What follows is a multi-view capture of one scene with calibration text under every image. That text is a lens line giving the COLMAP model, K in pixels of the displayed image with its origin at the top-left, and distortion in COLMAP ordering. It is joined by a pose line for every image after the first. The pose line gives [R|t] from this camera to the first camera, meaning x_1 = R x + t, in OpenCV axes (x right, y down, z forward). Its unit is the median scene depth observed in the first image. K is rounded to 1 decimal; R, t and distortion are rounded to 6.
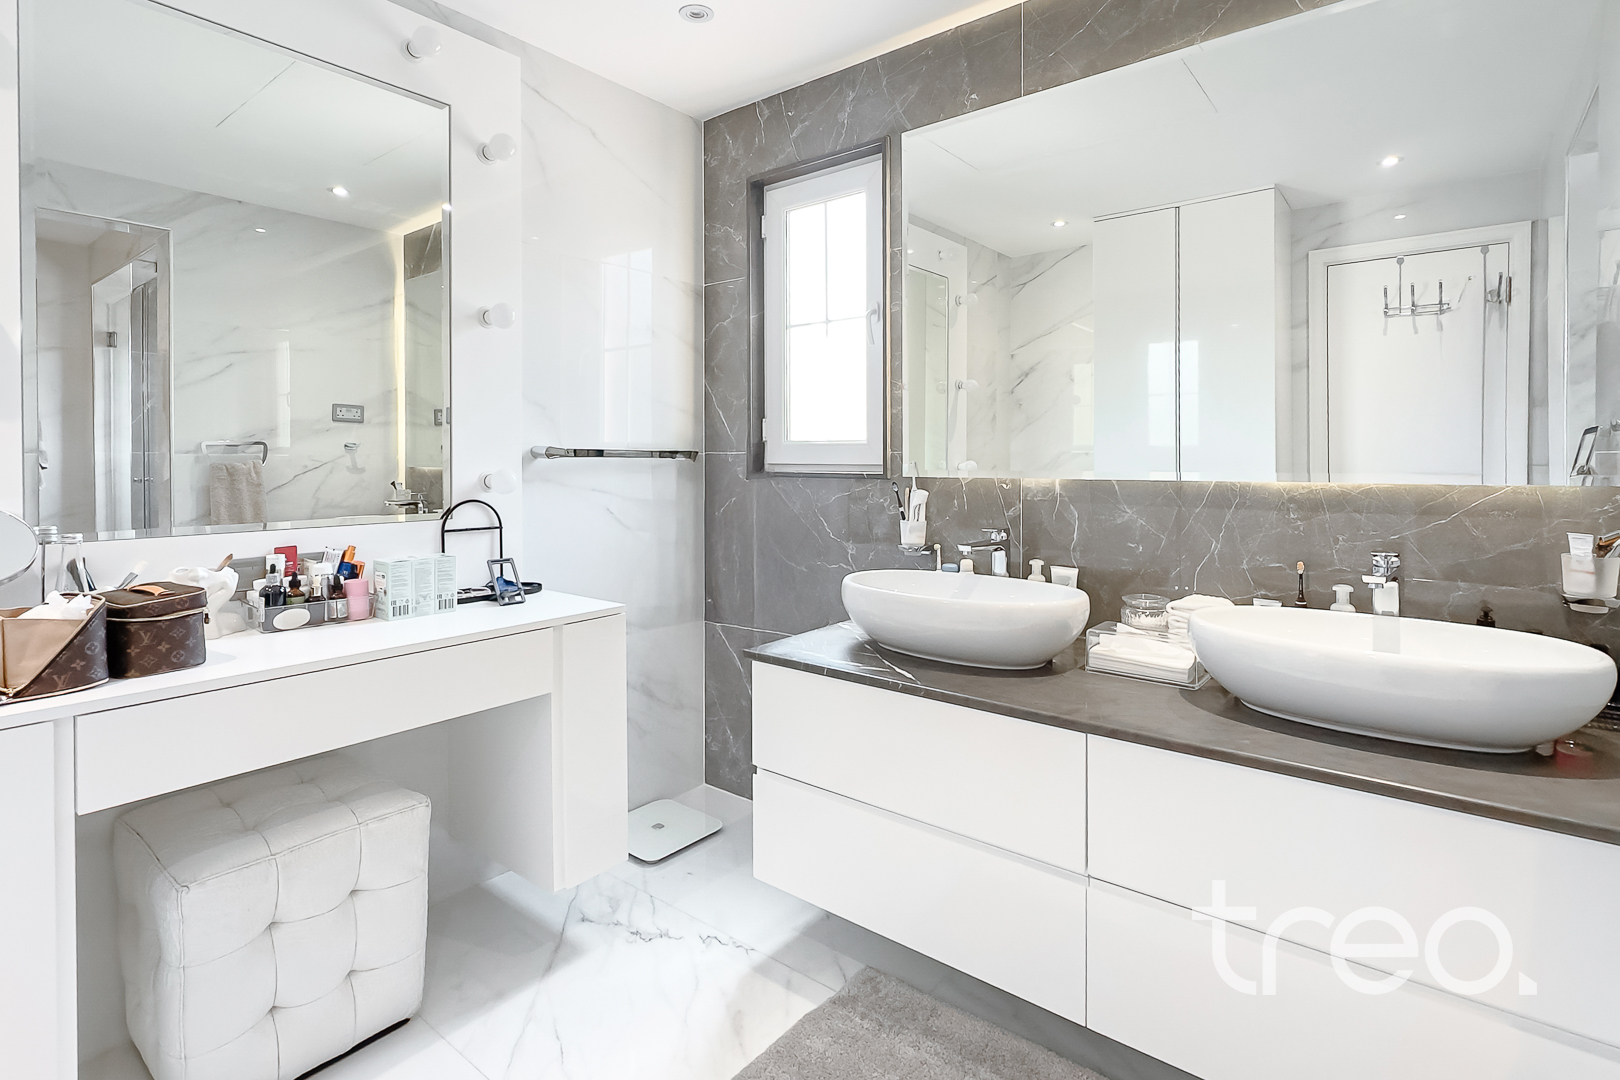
lens RADIAL K [[787.4, 0, 815.0], [0, 787.4, 458.5], [0, 0, 1]] dist [-0.001951, 0.000558]
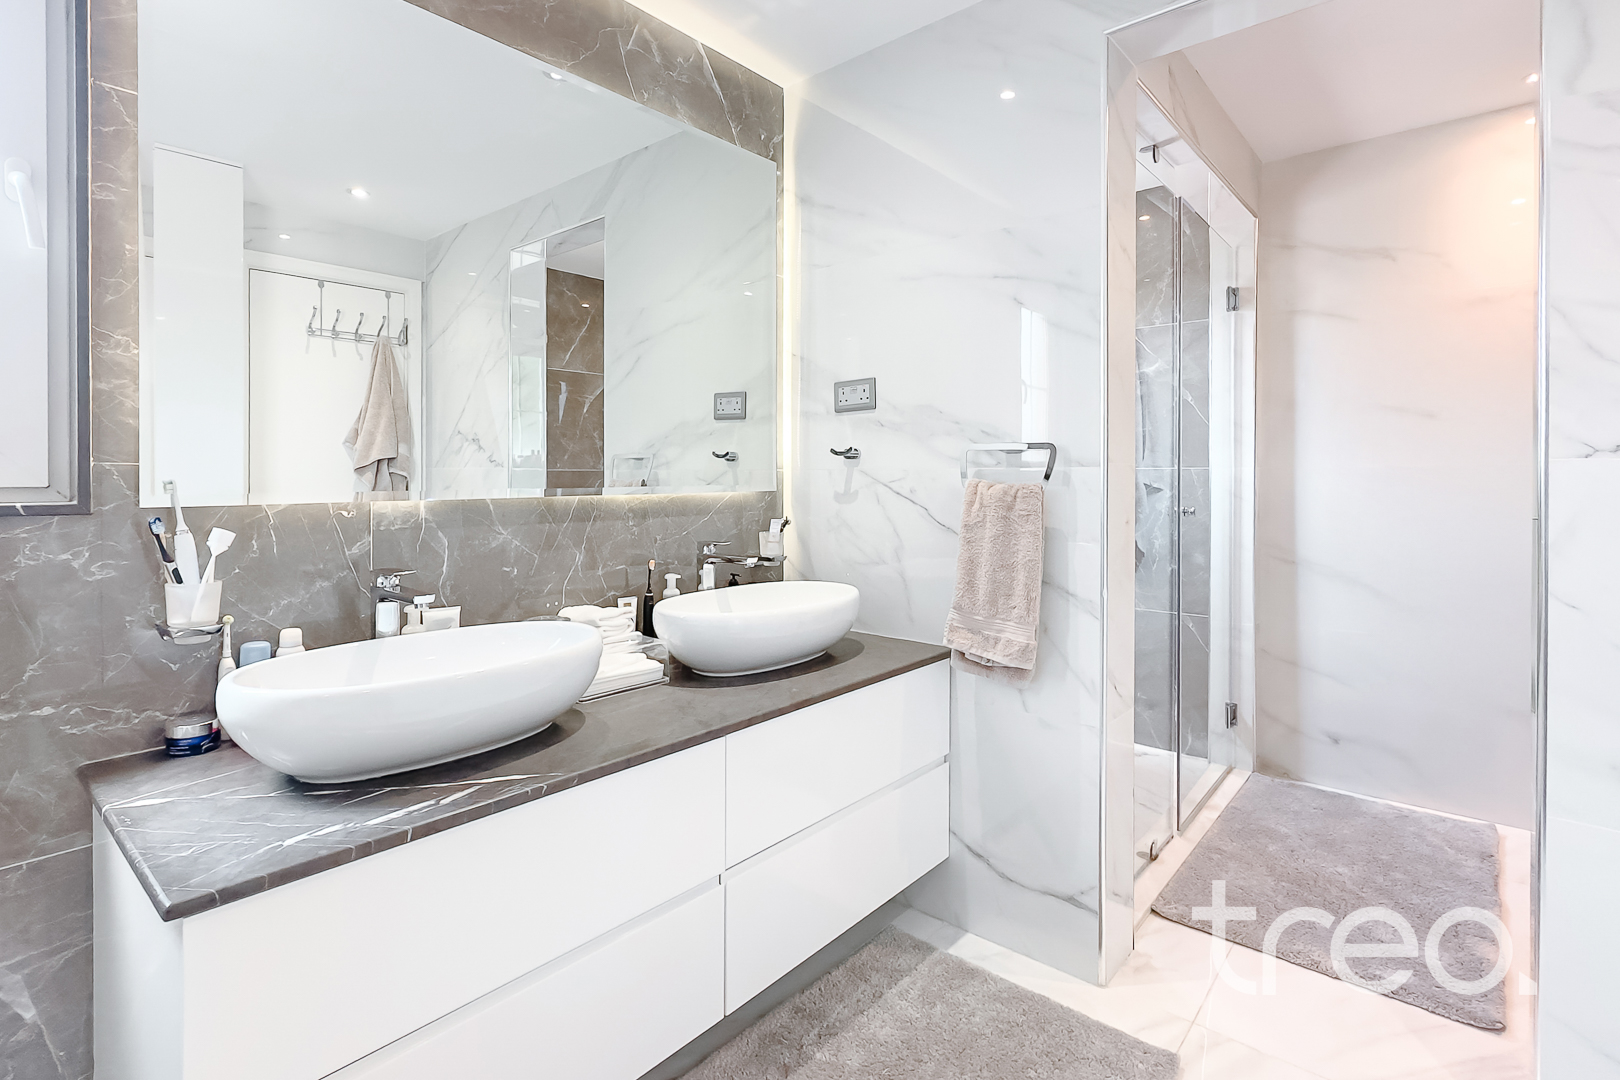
lens RADIAL K [[787.4, 0, 823.3], [0, 787.4, 473.8], [0, 0, 1]] dist [-0.001951, 0.000558]
pose [[0.035455, 0.002908, 0.999367, -0.436105], [0.003032, 0.999991, -0.003018, 0.002429], [-0.999367, 0.003137, 0.035445, 0.518970]]
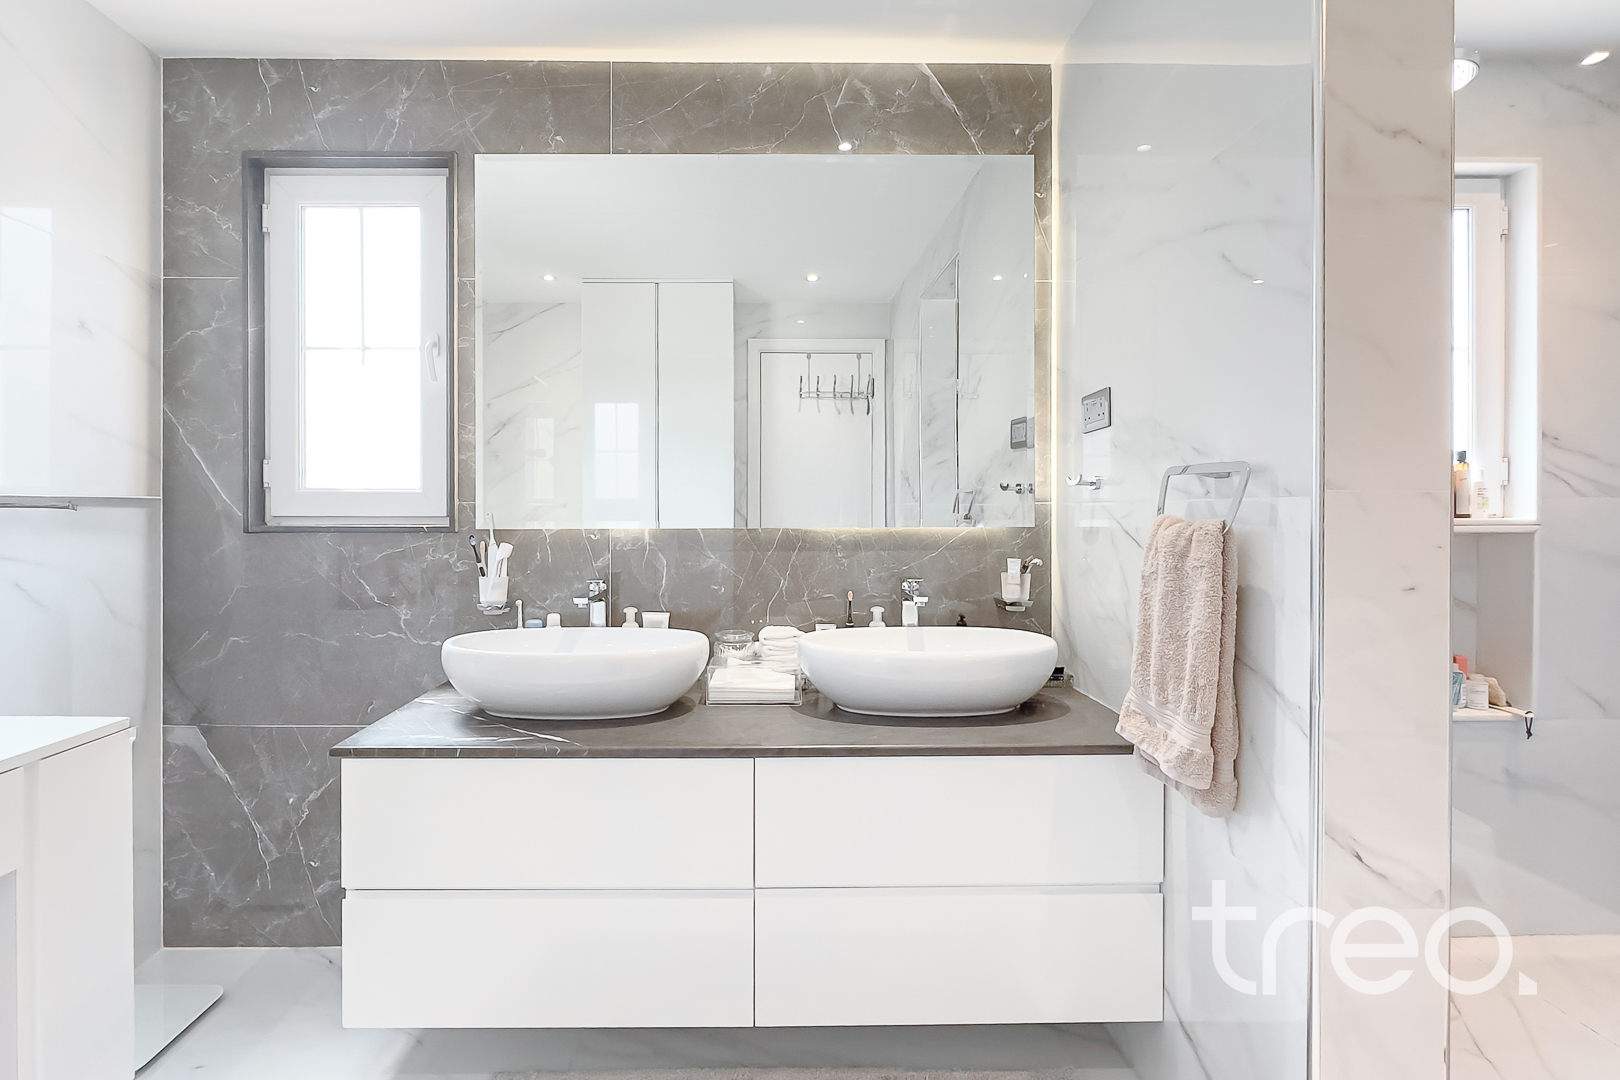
lens RADIAL K [[787.4, 0, 758.7], [0, 787.4, 506.3], [0, 0, 1]] dist [-0.001951, 0.000558]
pose [[0.778822, 0.002117, 0.627241, -0.212572], [0.001897, 0.999982, -0.005731, 0.002309], [-0.627242, 0.005653, 0.778804, 0.085229]]
